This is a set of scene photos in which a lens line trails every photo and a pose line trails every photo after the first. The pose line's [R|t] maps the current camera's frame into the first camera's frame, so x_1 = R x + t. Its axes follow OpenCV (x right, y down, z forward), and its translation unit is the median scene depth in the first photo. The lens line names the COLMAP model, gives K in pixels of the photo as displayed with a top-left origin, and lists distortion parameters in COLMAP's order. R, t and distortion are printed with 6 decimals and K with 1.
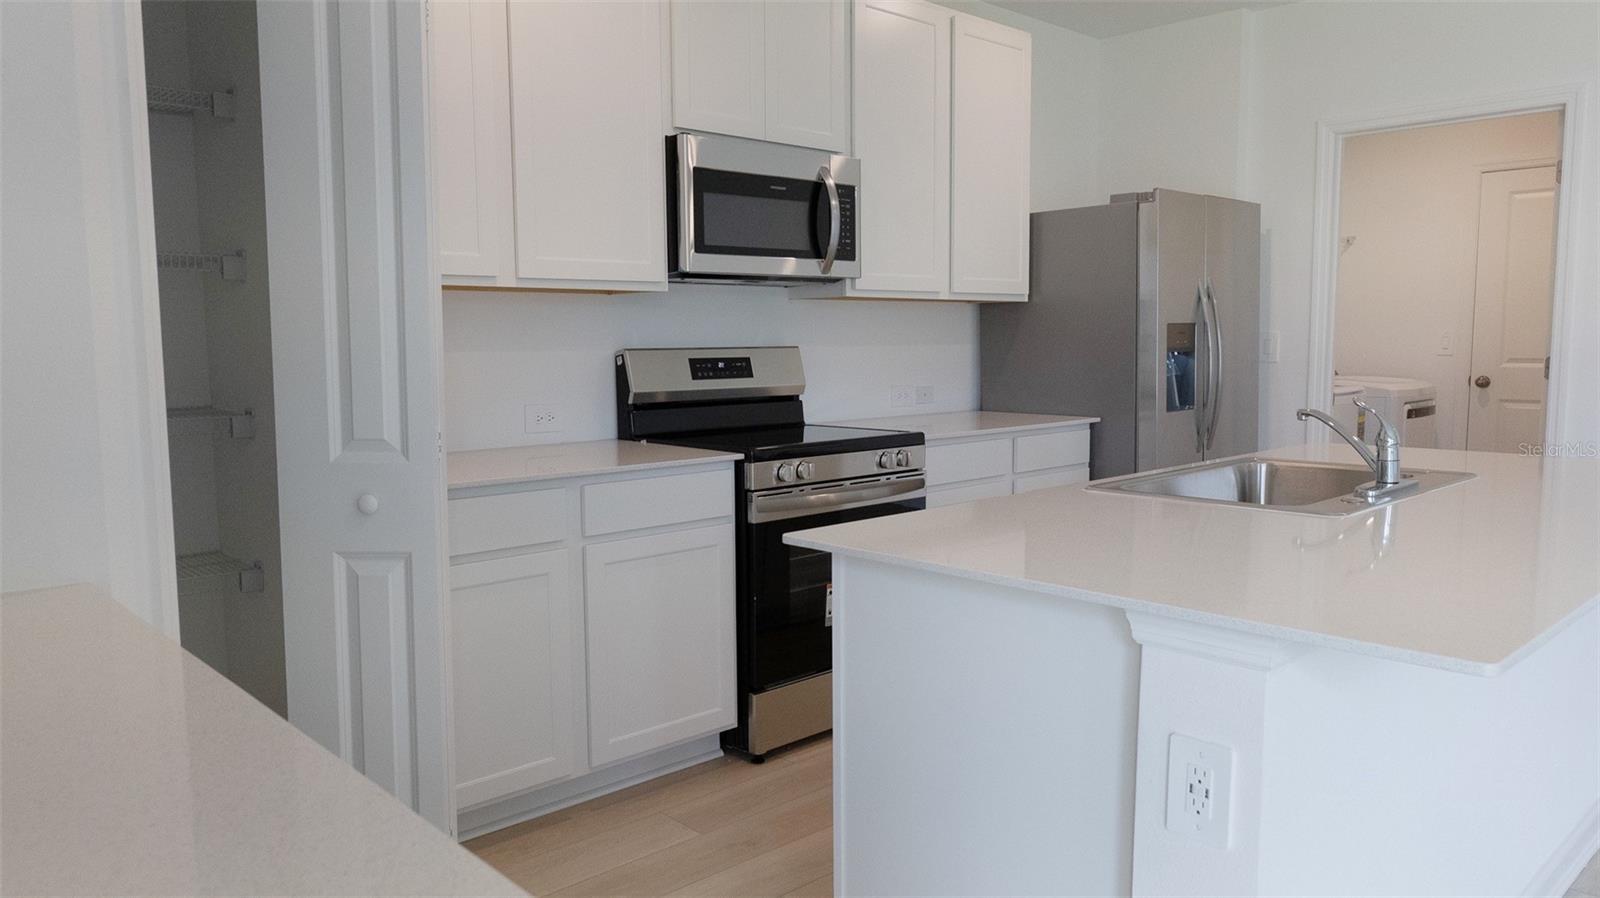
lens RADIAL K [[1142.9, 0, 795.6], [0, 1142.9, 441.9], [0, 0, 1]] dist [0.013344, -0.001812]
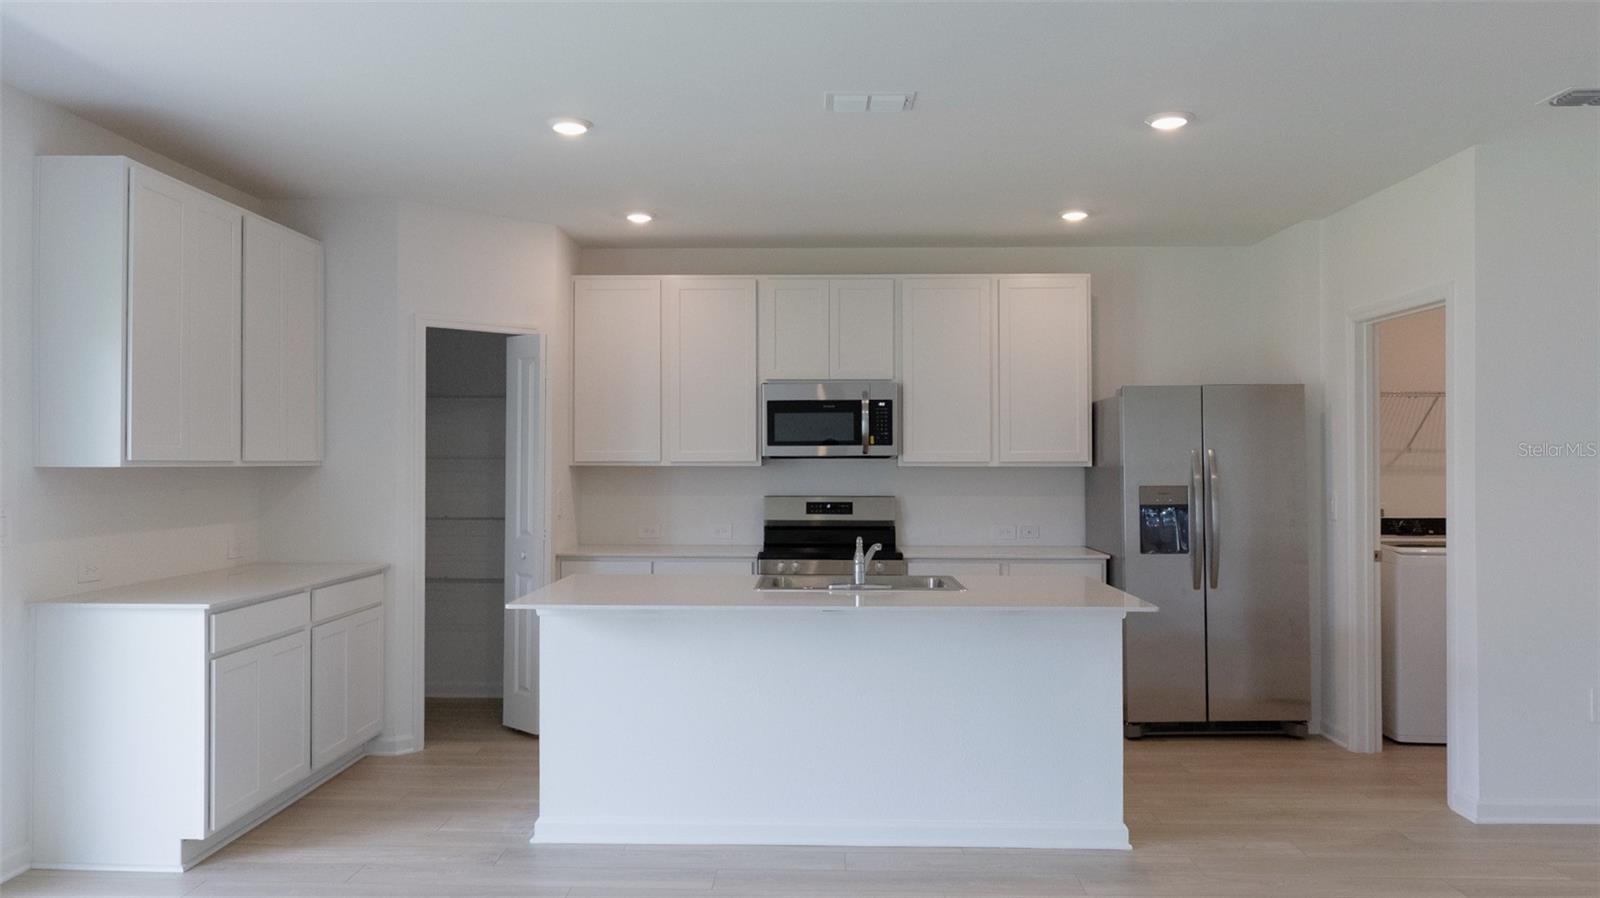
lens RADIAL K [[1142.9, 0, 796.4], [0, 1142.9, 461.3], [0, 0, 1]] dist [0.013344, -0.001812]
pose [[0.694073, 0.002799, -0.719899, 1.129291], [-0.071797, 0.995276, -0.065352, -0.019105], [0.716315, 0.097046, 0.690995, -0.218933]]
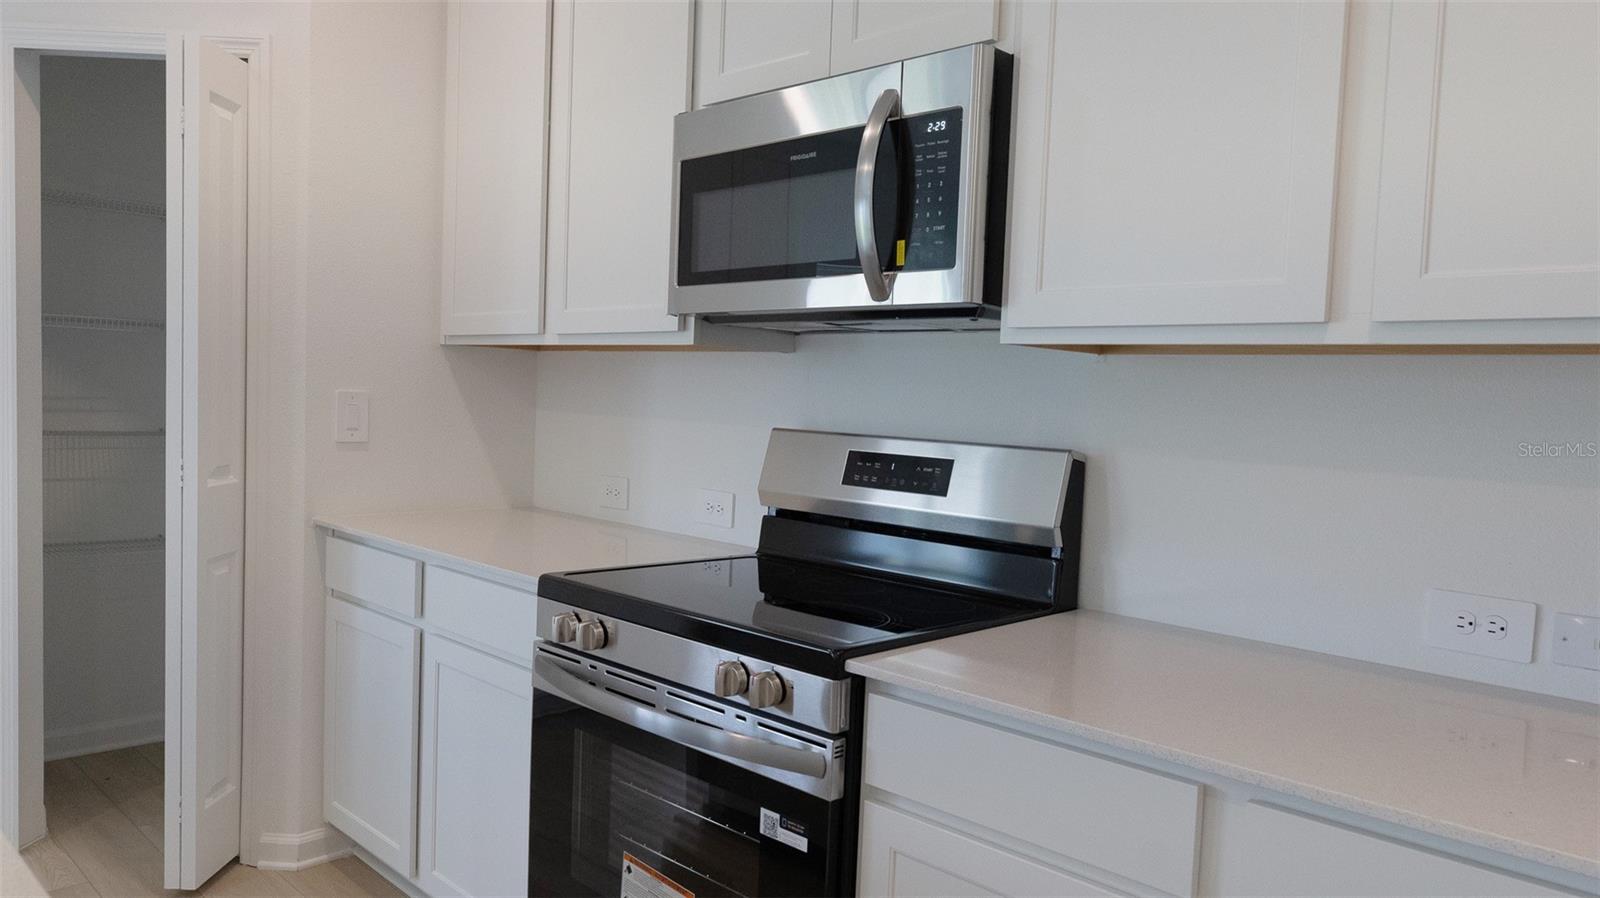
lens RADIAL K [[1142.9, 0, 801.3], [0, 1142.9, 446.9], [0, 0, 1]] dist [0.013344, -0.001812]
pose [[0.013290, 0.058323, -0.998209, 0.519890], [-0.128281, 0.990147, 0.056144, -0.104399], [0.991649, 0.127305, 0.020641, 0.940674]]
